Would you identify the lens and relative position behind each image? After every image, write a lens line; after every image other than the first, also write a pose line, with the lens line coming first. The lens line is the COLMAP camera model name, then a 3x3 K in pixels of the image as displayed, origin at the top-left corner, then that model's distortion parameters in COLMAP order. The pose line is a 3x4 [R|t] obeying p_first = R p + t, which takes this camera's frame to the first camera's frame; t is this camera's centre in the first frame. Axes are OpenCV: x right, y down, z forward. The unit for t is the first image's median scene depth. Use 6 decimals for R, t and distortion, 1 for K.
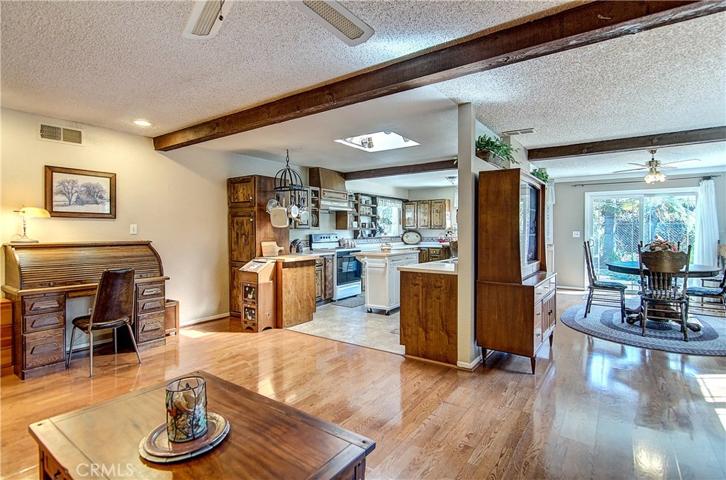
lens RADIAL K [[355.0, 0, 365.1], [0, 355.0, 236.1], [0, 0, 1]] dist [-0.005068, -0.000564]
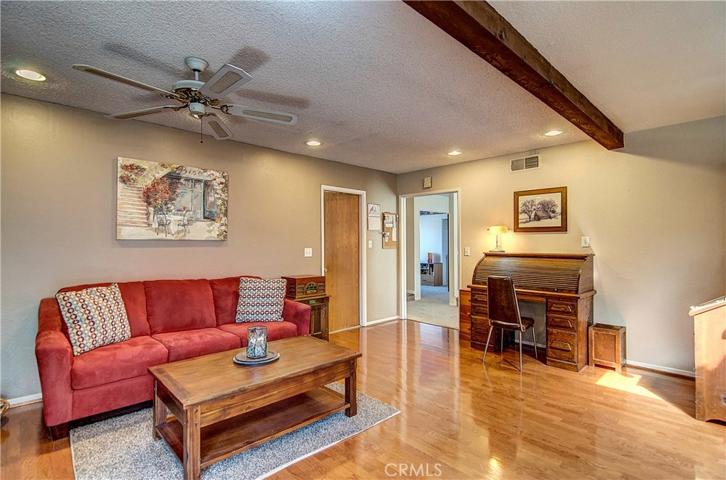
lens RADIAL K [[355.0, 0, 364.9], [0, 355.0, 243.1], [0, 0, 1]] dist [-0.005068, -0.000564]
pose [[-0.177958, 0.000927, -0.984038, 0.408958], [-0.012422, 0.999918, 0.003189, -0.012318], [0.983960, 0.012791, -0.177932, 0.640660]]
